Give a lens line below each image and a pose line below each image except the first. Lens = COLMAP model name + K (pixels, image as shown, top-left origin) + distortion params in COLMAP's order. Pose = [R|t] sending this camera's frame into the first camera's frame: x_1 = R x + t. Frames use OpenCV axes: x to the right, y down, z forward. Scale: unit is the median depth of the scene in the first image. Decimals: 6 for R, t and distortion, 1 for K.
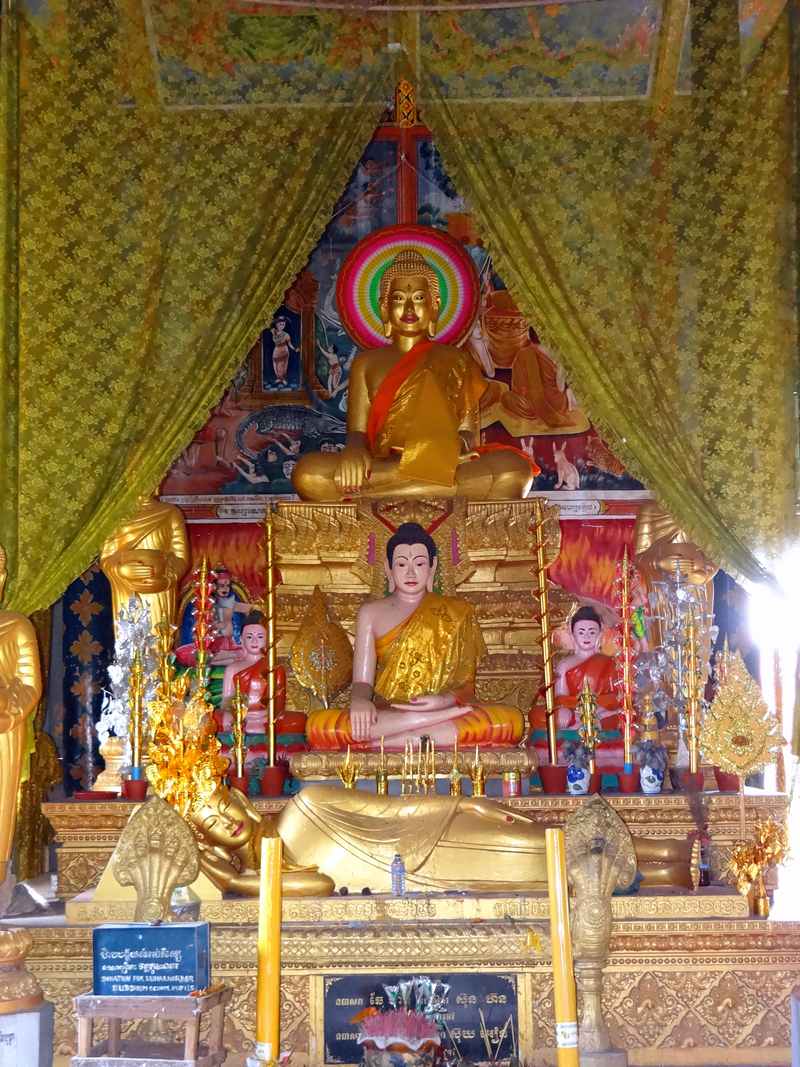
lens RADIAL K [[1688.0, 0, 400.0], [0, 1688.0, 533.5], [0, 0, 1]] dist [-0.010348, -0.000916]
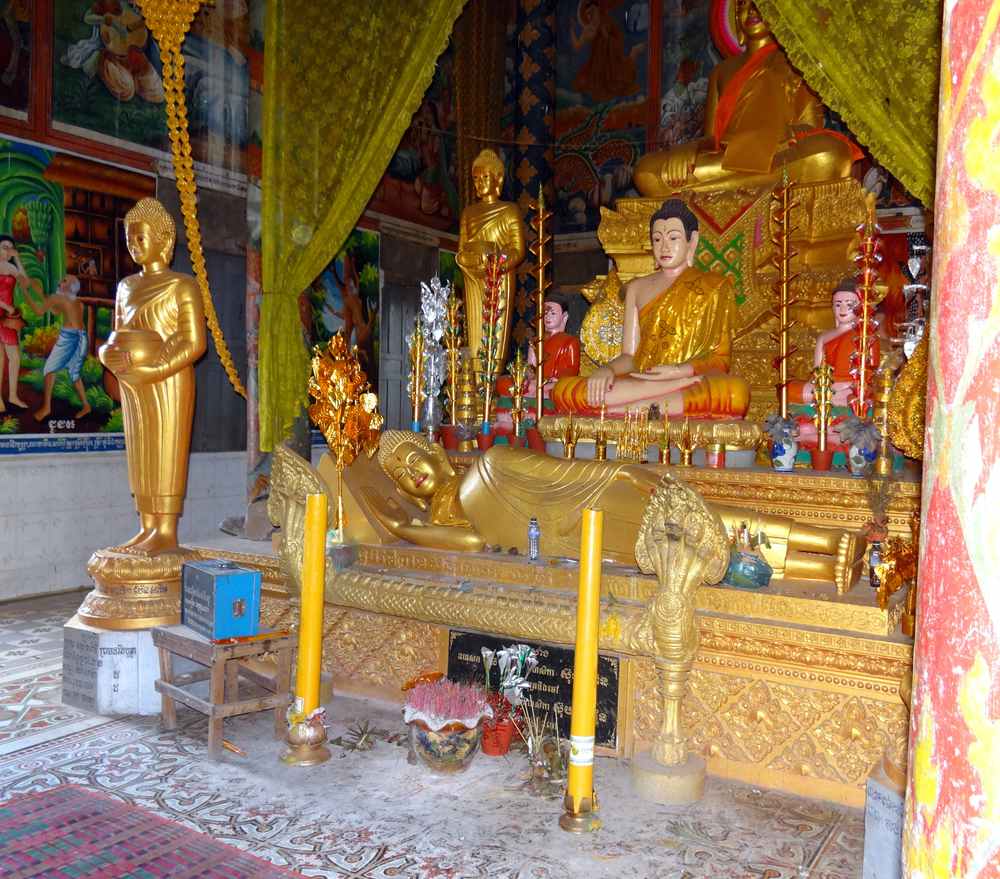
lens RADIAL K [[983.9, 0, 500.0], [0, 983.9, 439.5], [0, 0, 1]] dist [-0.014571, -0.005060]
pose [[0.874552, 0.053988, -0.481917, 0.221227], [0.017039, 0.989749, 0.141800, 0.054632], [0.484632, -0.132223, 0.864667, 0.433408]]
